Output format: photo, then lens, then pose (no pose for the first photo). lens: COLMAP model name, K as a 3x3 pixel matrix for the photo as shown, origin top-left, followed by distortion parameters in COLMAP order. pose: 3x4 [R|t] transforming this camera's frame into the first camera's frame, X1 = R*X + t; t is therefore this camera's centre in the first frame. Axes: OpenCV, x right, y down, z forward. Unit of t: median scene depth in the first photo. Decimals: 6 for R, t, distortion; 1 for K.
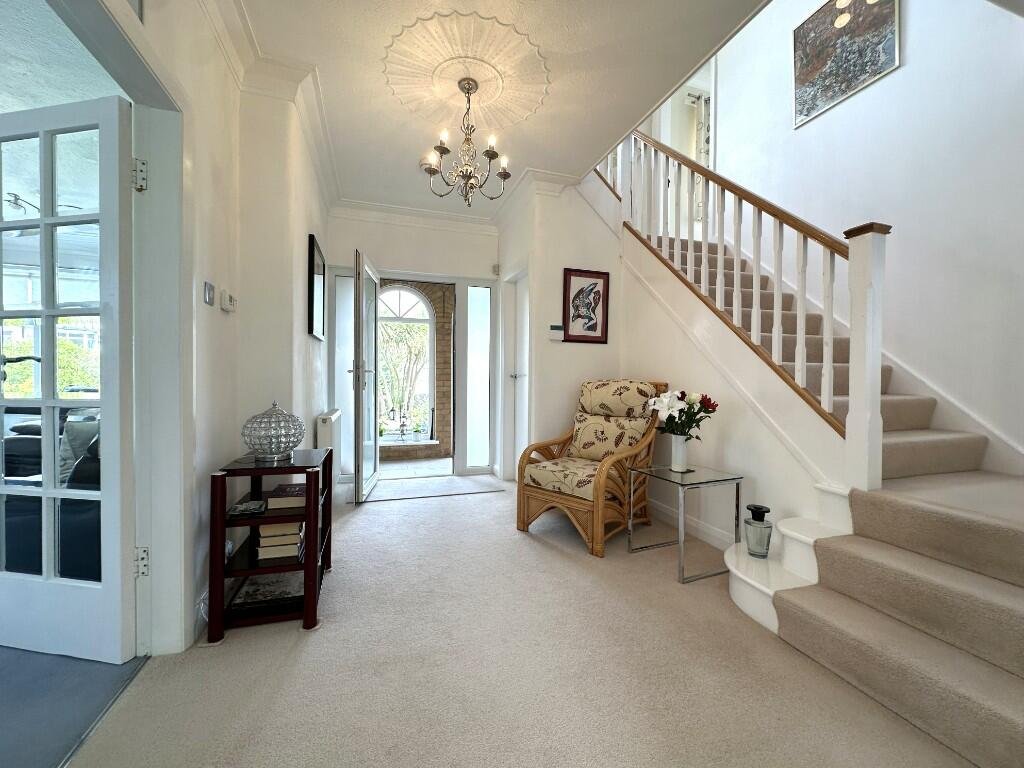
lens RADIAL K [[423.6, 0, 512.0], [0, 423.6, 384.0], [0, 0, 1]] dist [-0.000832, 0.000150]
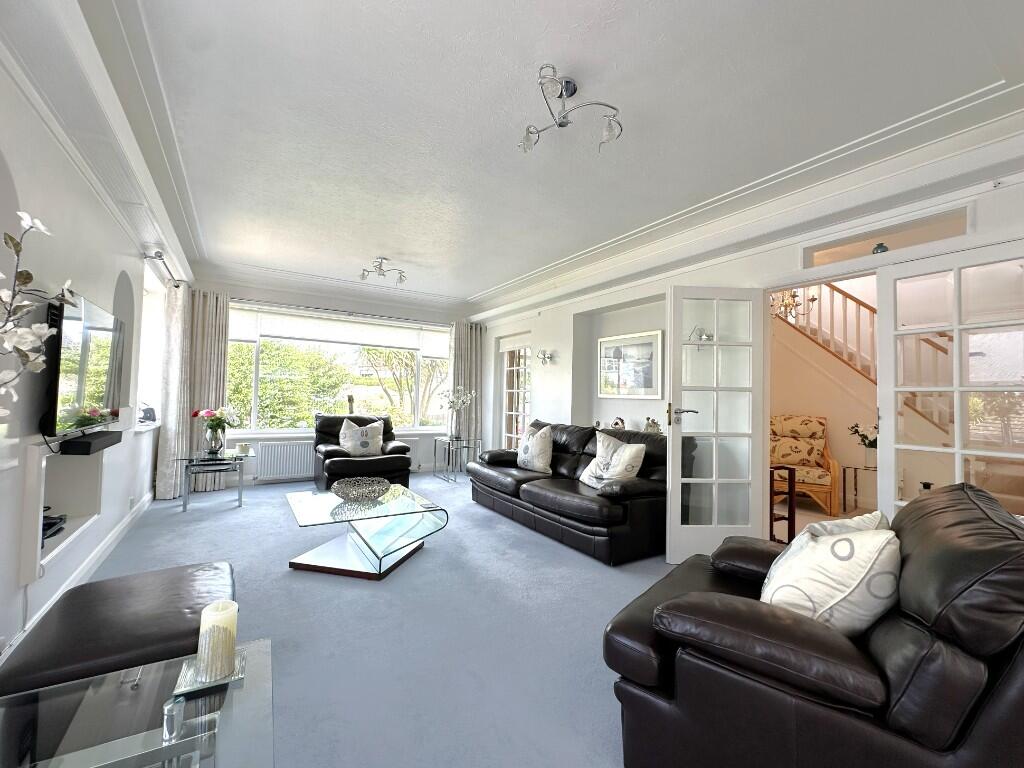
lens RADIAL K [[423.6, 0, 512.0], [0, 423.6, 384.0], [0, 0, 1]] dist [-0.000832, 0.000150]
pose [[0.968368, 0.017132, 0.248938, -1.316042], [-0.006984, 0.999110, -0.041589, -0.058621], [-0.249429, 0.038535, 0.967626, -0.346826]]
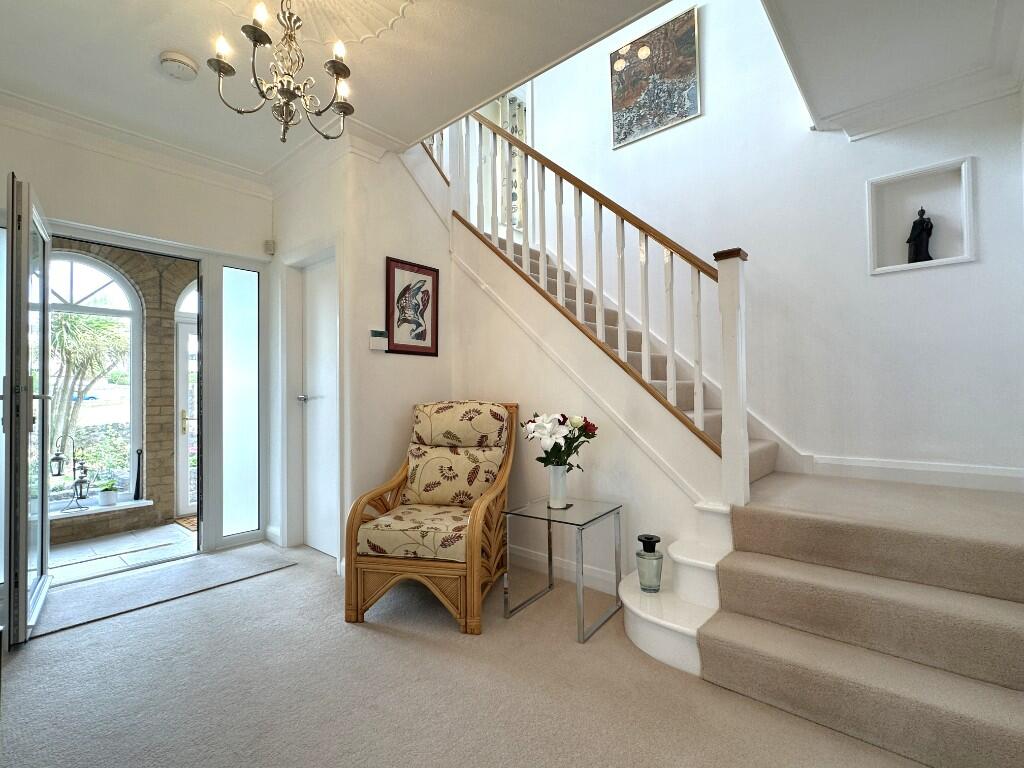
lens RADIAL K [[480.3, 0, 512.0], [0, 480.3, 384.0], [0, 0, 1]] dist [-0.001985, -0.000172]
pose [[0.857851, -0.009307, 0.513814, -0.150352], [0.026432, 0.999312, -0.026029, -0.017199], [-0.513218, 0.035910, 0.857507, 0.170097]]
